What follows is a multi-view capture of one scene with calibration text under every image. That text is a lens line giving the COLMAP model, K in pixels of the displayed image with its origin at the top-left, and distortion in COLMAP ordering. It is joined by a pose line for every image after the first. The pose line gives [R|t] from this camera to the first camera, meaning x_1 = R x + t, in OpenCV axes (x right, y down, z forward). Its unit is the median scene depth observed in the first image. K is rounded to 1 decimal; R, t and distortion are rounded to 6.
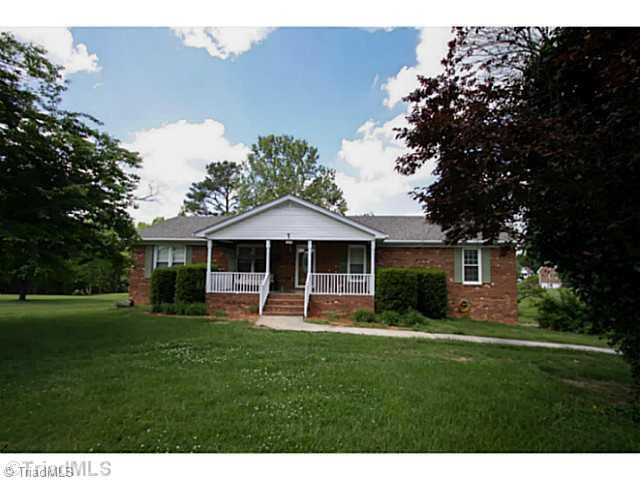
lens RADIAL K [[289.8, 0, 326.5], [0, 289.8, 248.8], [0, 0, 1]] dist [-0.000799, -0.000167]
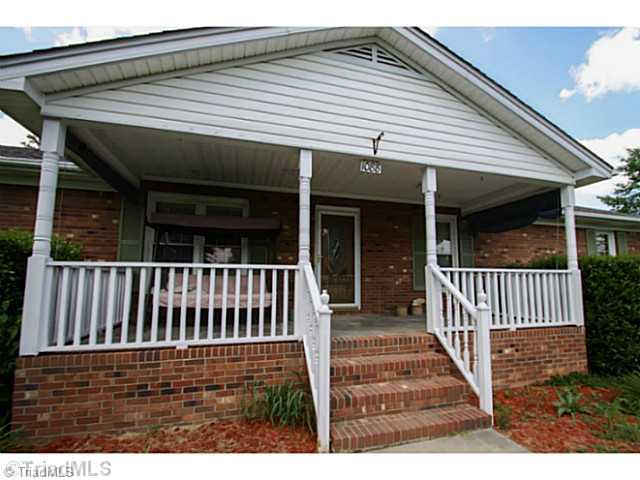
lens RADIAL K [[289.8, 0, 326.5], [0, 289.8, 248.8], [0, 0, 1]] dist [-0.000799, -0.000167]
pose [[0.939321, 0.030225, 0.341706, -0.255262], [-0.020628, 0.999285, -0.031683, 0.070178], [-0.342419, 0.022712, 0.939273, 0.665507]]
